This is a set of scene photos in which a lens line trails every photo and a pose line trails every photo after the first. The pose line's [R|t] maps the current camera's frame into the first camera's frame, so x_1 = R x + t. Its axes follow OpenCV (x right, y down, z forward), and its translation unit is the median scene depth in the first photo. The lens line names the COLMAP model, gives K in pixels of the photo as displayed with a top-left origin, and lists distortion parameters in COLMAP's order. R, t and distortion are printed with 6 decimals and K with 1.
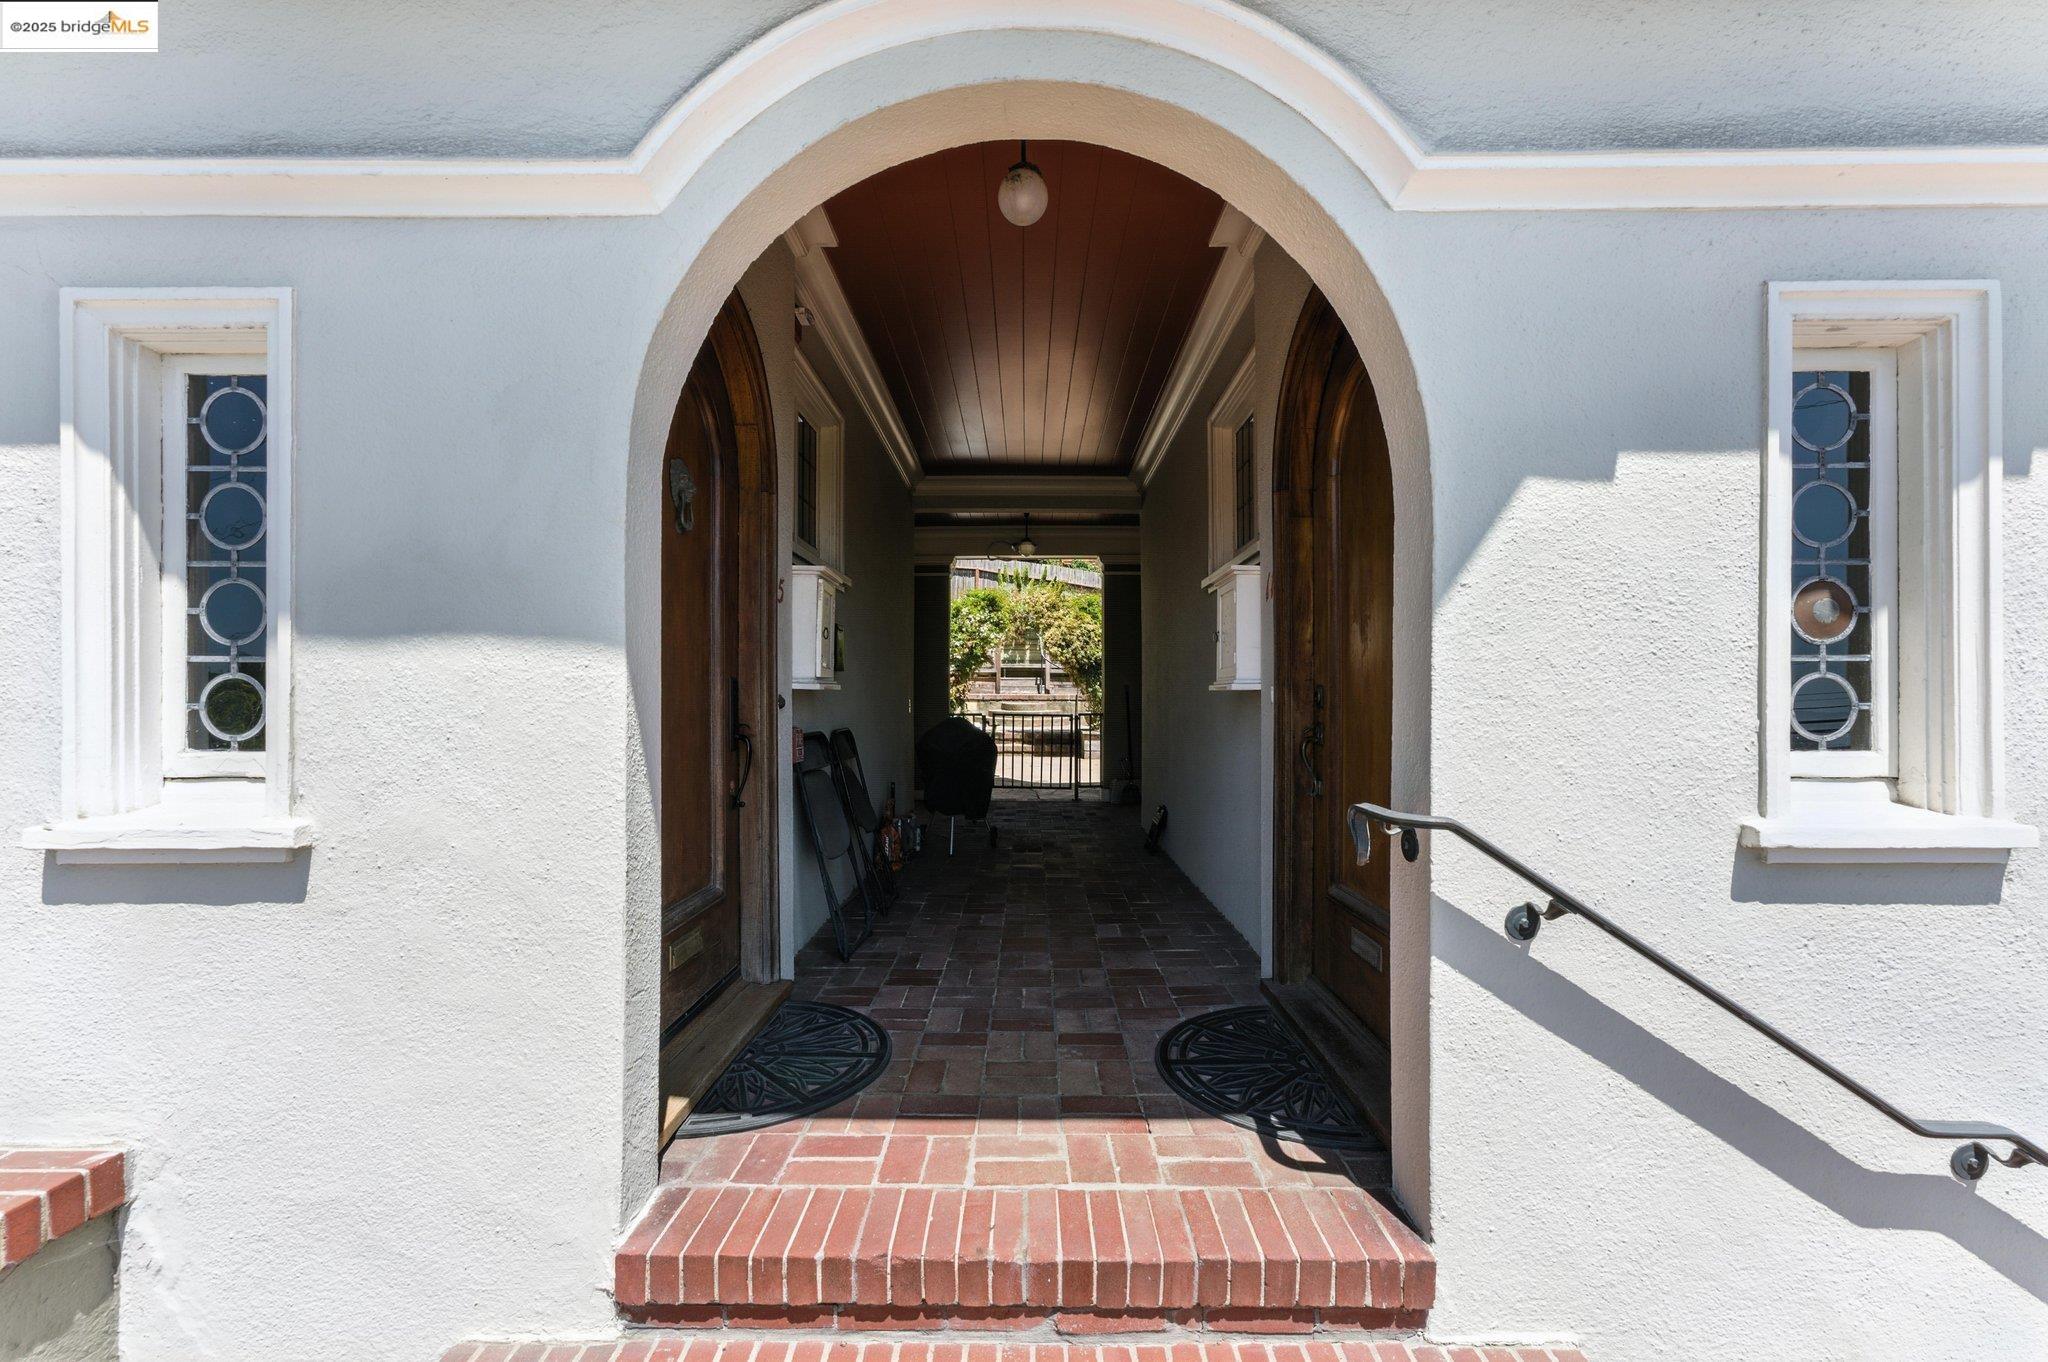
lens RADIAL K [[891.3, 0, 1010.5], [0, 891.3, 686.8], [0, 0, 1]] dist [0.001210, 0.000231]
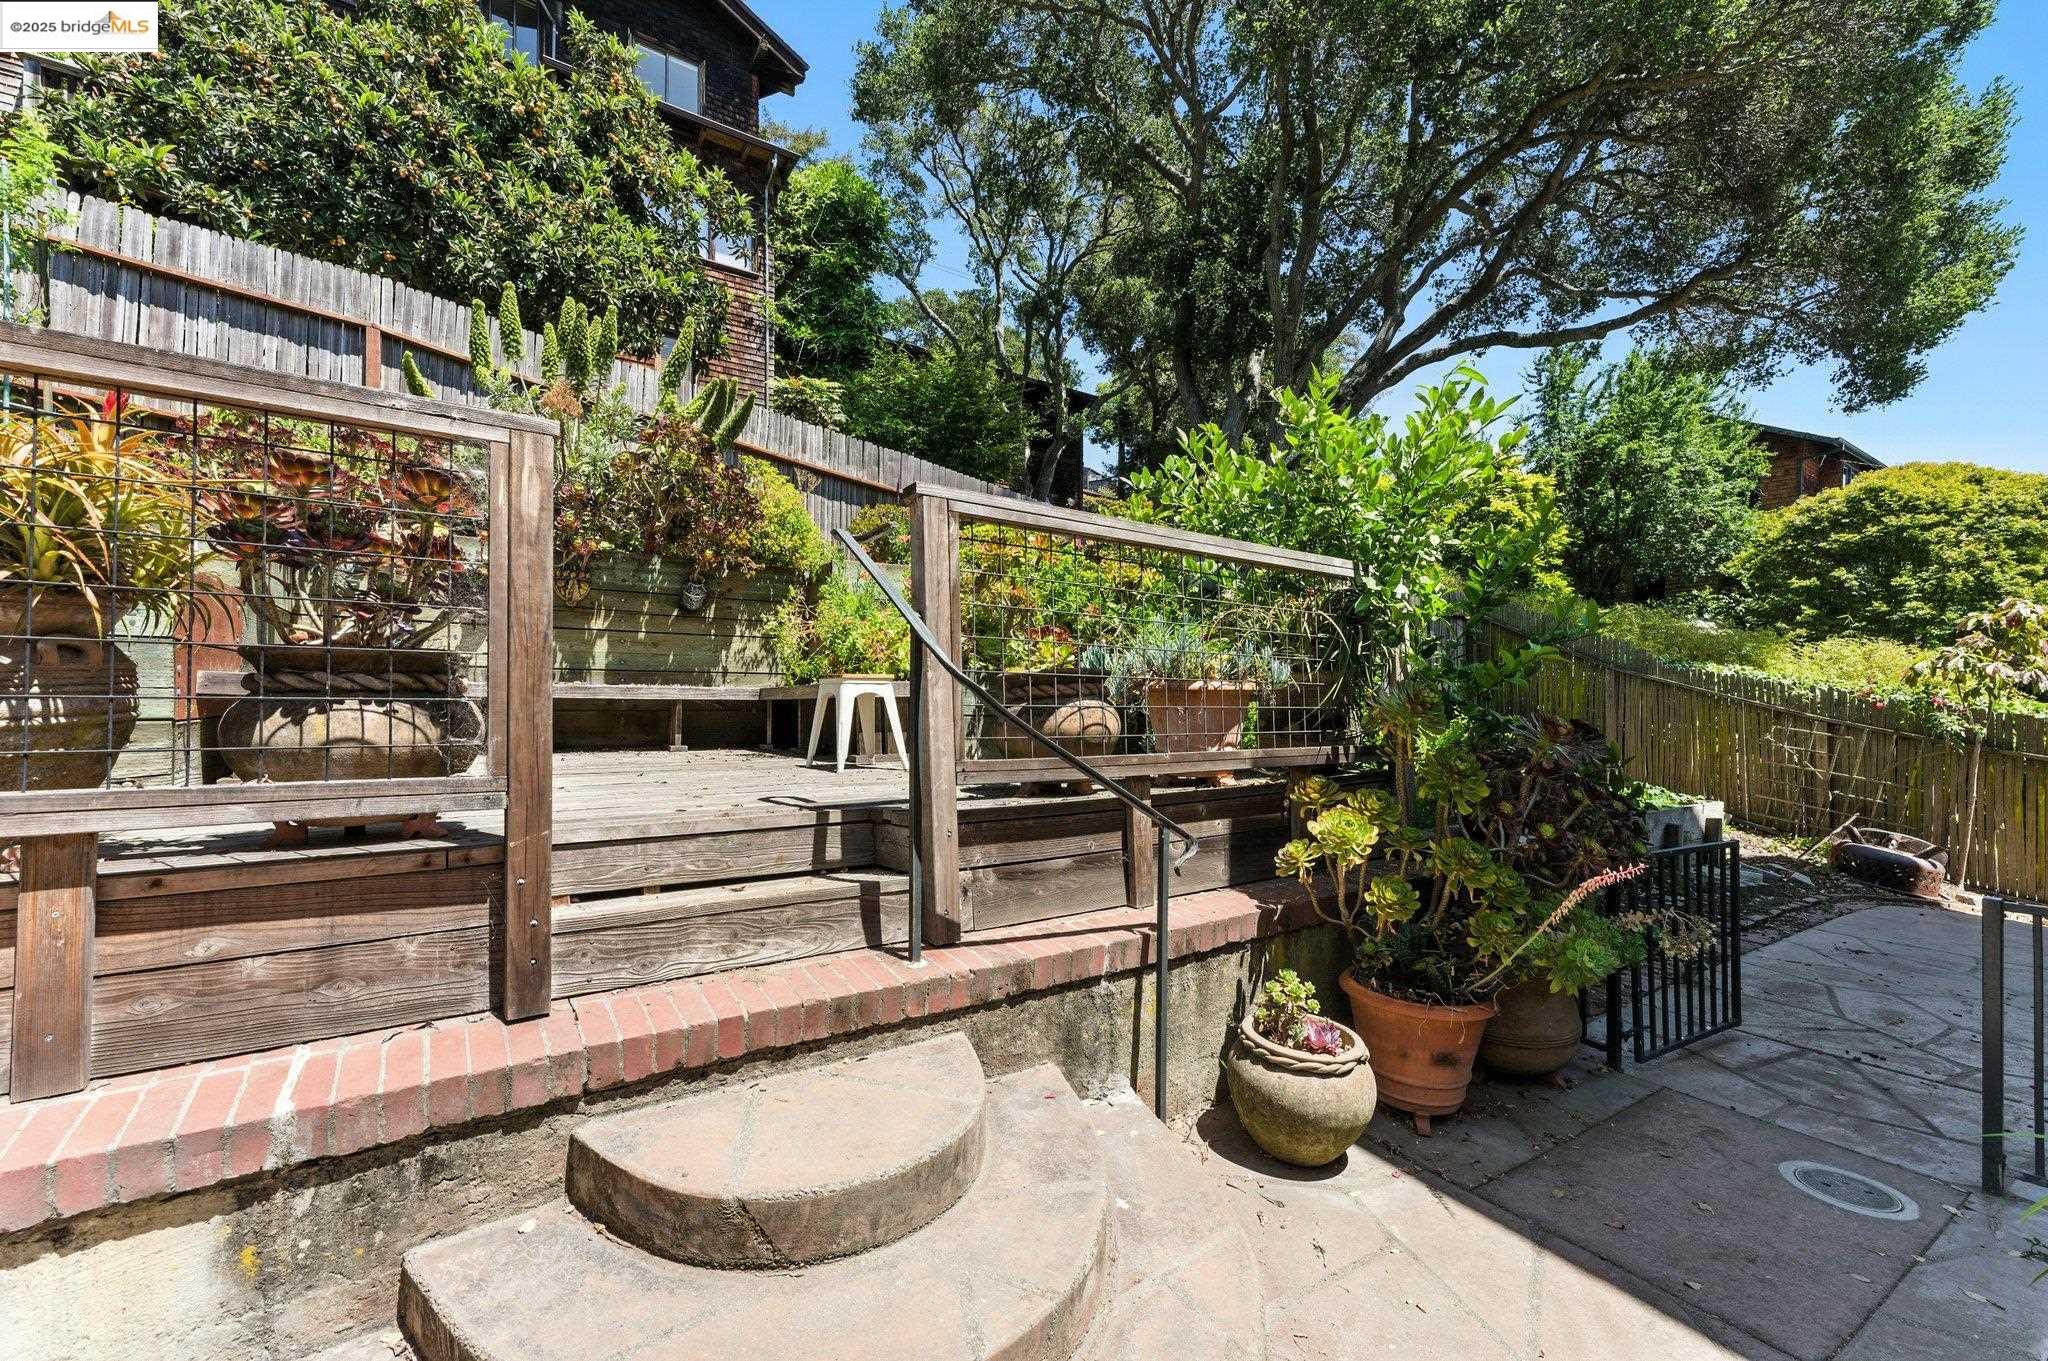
lens RADIAL K [[821.7, 0, 1021.1], [0, 821.7, 686.3], [0, 0, 1]] dist [0.003016, 0.000871]
pose [[0.825948, 0.012784, 0.563601, -0.021020], [-0.011719, 0.999916, -0.005506, -0.031868], [-0.563624, -0.002058, 0.826029, 0.922062]]
